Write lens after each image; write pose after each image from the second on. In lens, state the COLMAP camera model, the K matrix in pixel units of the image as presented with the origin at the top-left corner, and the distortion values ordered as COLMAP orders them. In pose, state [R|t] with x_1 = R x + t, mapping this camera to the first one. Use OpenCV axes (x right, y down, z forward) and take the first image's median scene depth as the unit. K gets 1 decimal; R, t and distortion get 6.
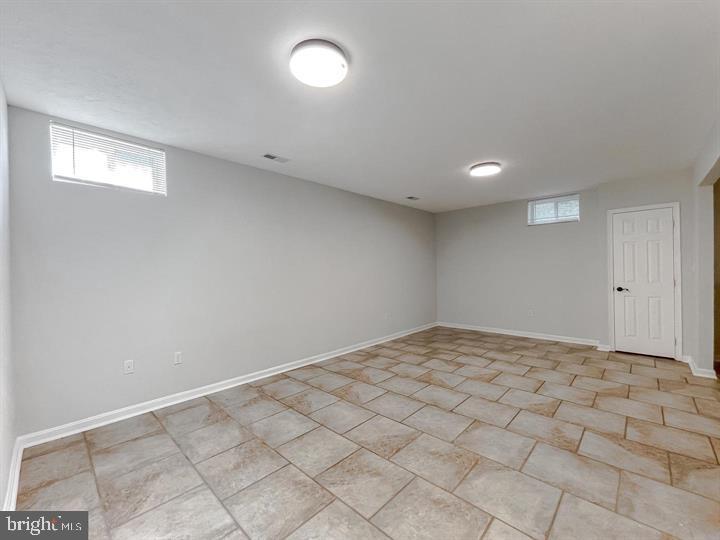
lens RADIAL K [[300.7, 0, 360.5], [0, 300.7, 271.4], [0, 0, 1]] dist [-0.017406, 0.007416]
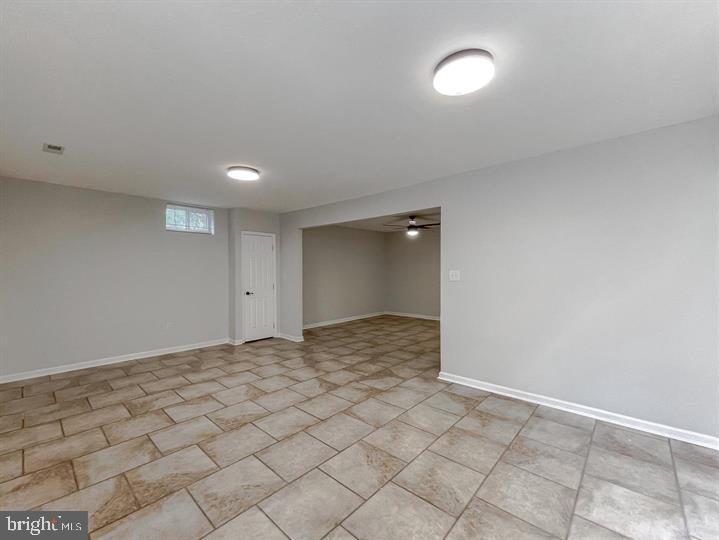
lens RADIAL K [[300.2, 0, 360.0], [0, 300.2, 271.4], [0, 0, 1]] dist [-0.017406, 0.007416]
pose [[-0.020230, 0.014471, 0.999691, -0.556207], [0.009031, 0.999857, -0.014291, -0.015569], [-0.999755, 0.008739, -0.020358, 0.691685]]
